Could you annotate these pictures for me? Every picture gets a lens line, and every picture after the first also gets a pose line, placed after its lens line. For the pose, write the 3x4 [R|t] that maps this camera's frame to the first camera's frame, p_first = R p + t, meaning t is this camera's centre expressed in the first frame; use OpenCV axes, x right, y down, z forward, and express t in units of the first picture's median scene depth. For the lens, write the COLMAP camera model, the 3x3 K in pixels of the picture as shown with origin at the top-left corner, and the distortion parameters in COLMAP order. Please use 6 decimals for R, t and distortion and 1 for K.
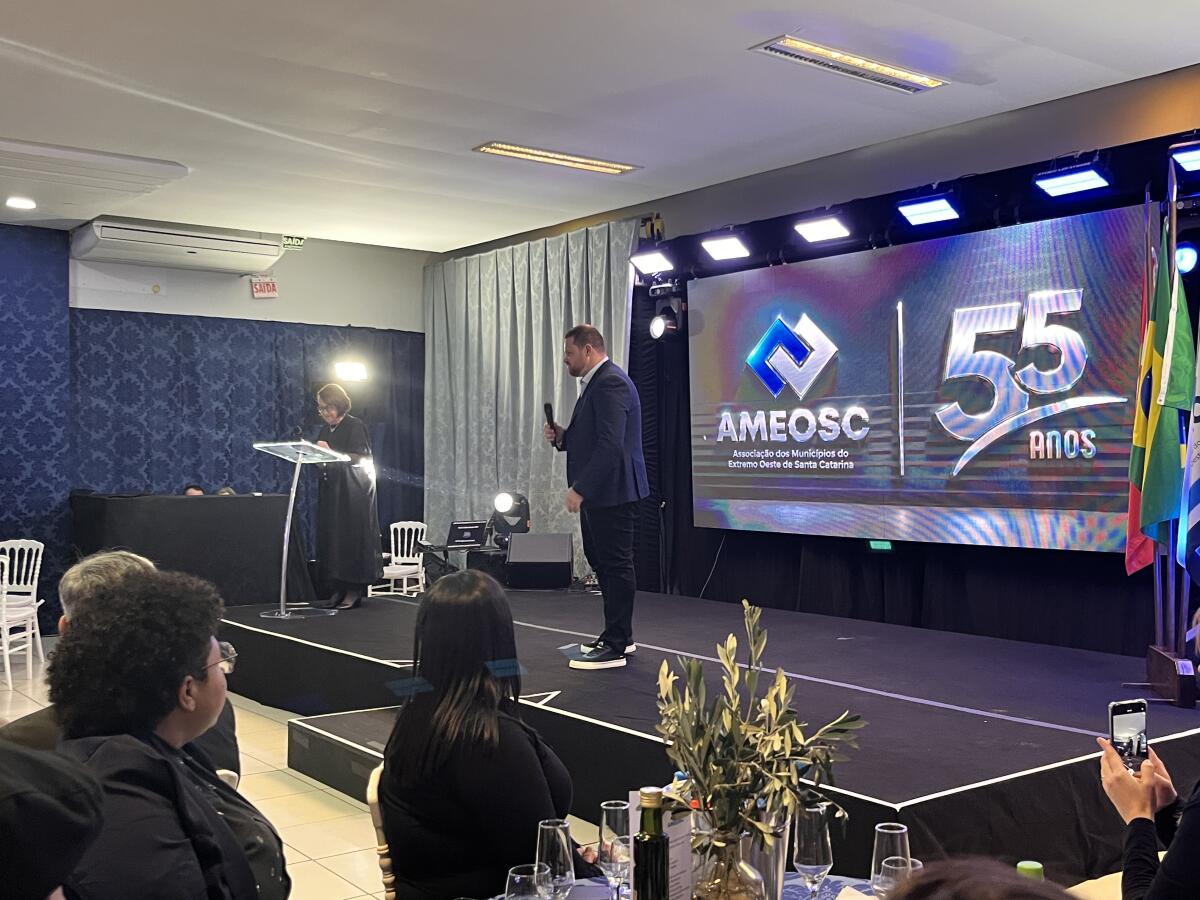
lens RADIAL K [[1278.6, 0, 602.5], [0, 1278.6, 453.1], [0, 0, 1]] dist [0.063044, -0.158844]
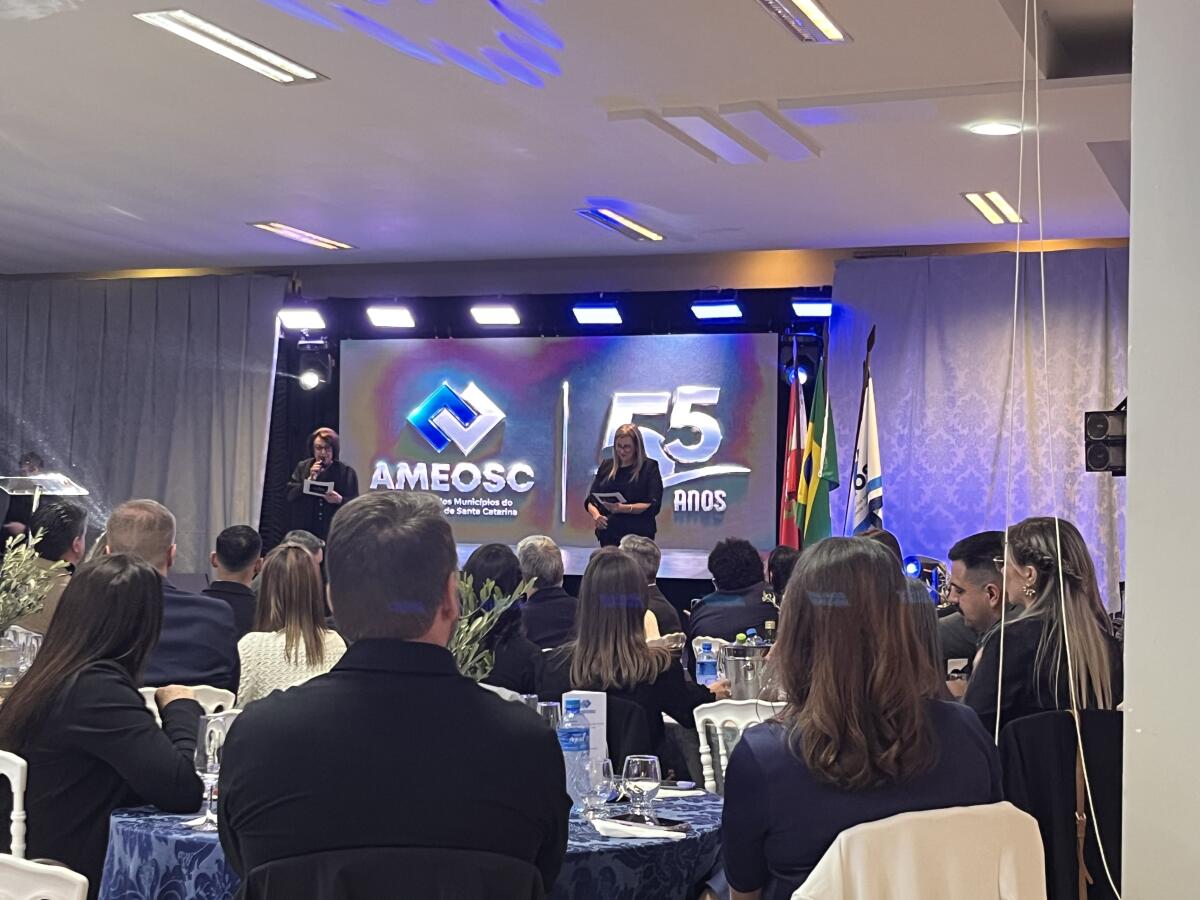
lens RADIAL K [[1825.7, 0, 600.0], [0, 1825.7, 450.0], [0, 0, 1]] dist [0.083006, -0.014384]
pose [[0.856222, 0.045054, 0.514640, -0.584209], [-0.028522, 0.998793, -0.039985, 0.015915], [-0.515820, 0.019557, 0.856473, -0.478709]]
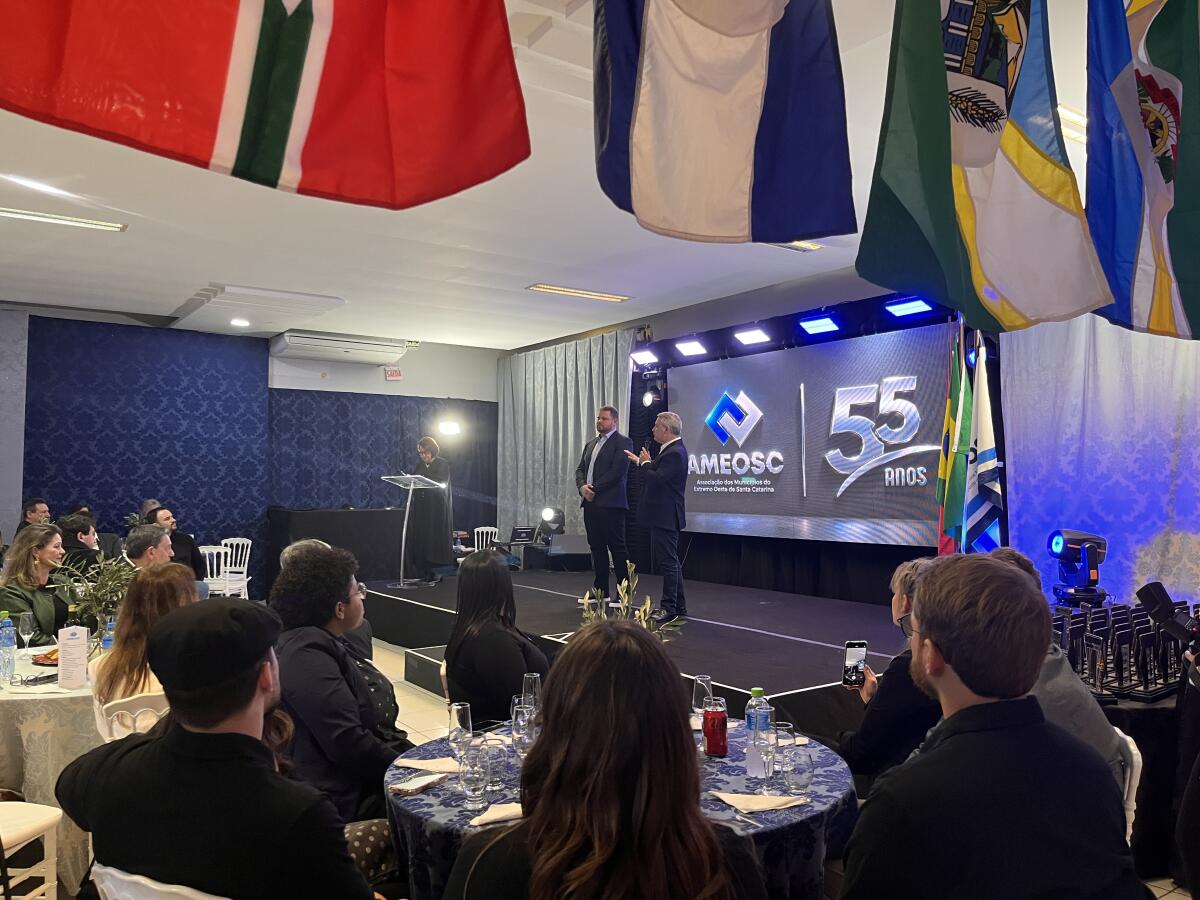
lens RADIAL K [[895.7, 0, 592.1], [0, 895.7, 448.8], [0, 0, 1]] dist [0.046997, -0.059858]
pose [[0.999173, -0.001806, -0.040623, 0.021708], [0.000365, 0.999371, -0.035450, -0.001577], [0.040661, 0.035406, 0.998545, -0.073954]]
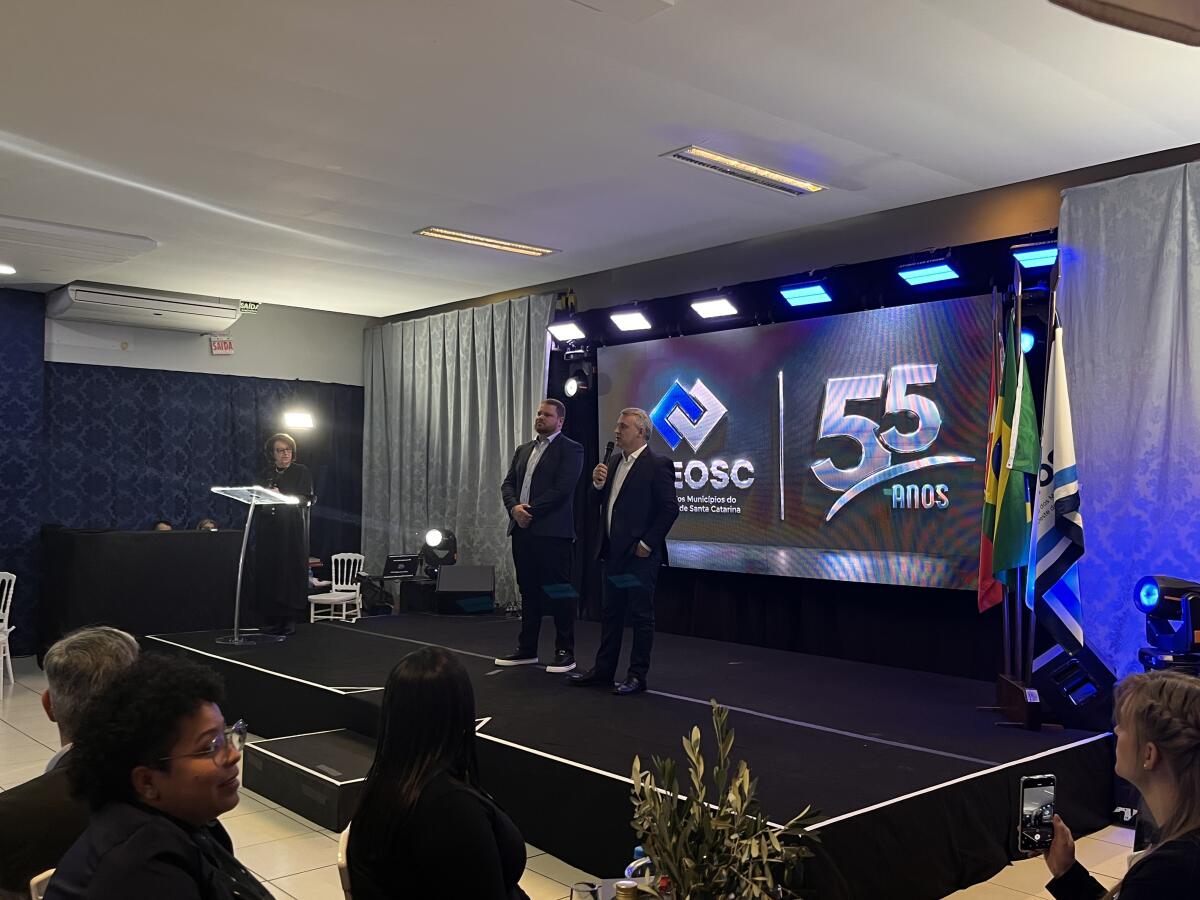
lens RADIAL K [[1096.3, 0, 584.1], [0, 1096.3, 449.8], [0, 0, 1]] dist [0.053424, -0.094240]
pose [[0.997713, 0.010756, 0.066724, -0.011494], [-0.008696, 0.999479, -0.031087, -0.012337], [-0.067024, 0.030435, 0.997287, 0.016335]]
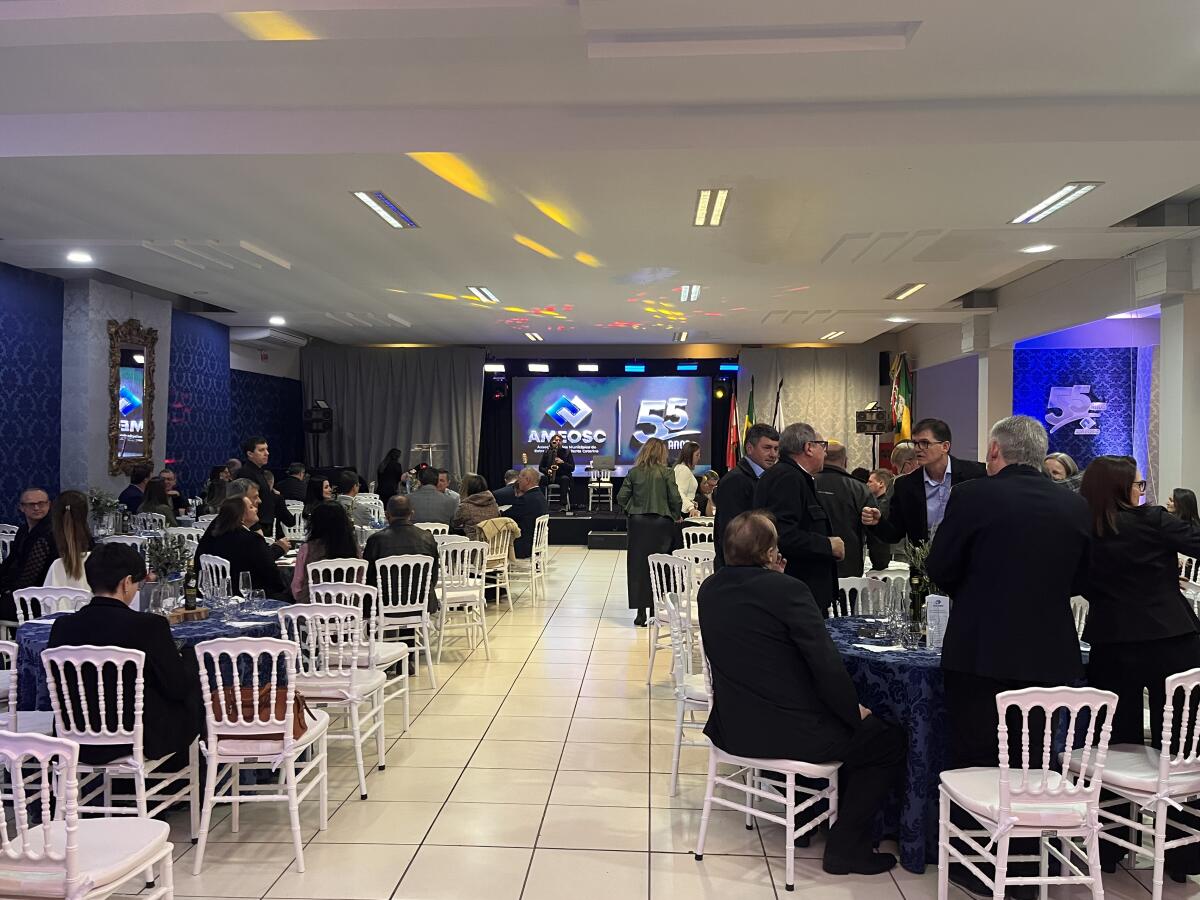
lens RADIAL K [[1001.4, 0, 592.8], [0, 1001.4, 448.9], [0, 0, 1]] dist [0.099996, -0.101186]
pose [[0.646813, -0.001902, 0.762647, -1.415444], [-0.006816, 0.999943, 0.008274, -0.013625], [-0.762619, -0.010550, 0.646762, -0.402702]]
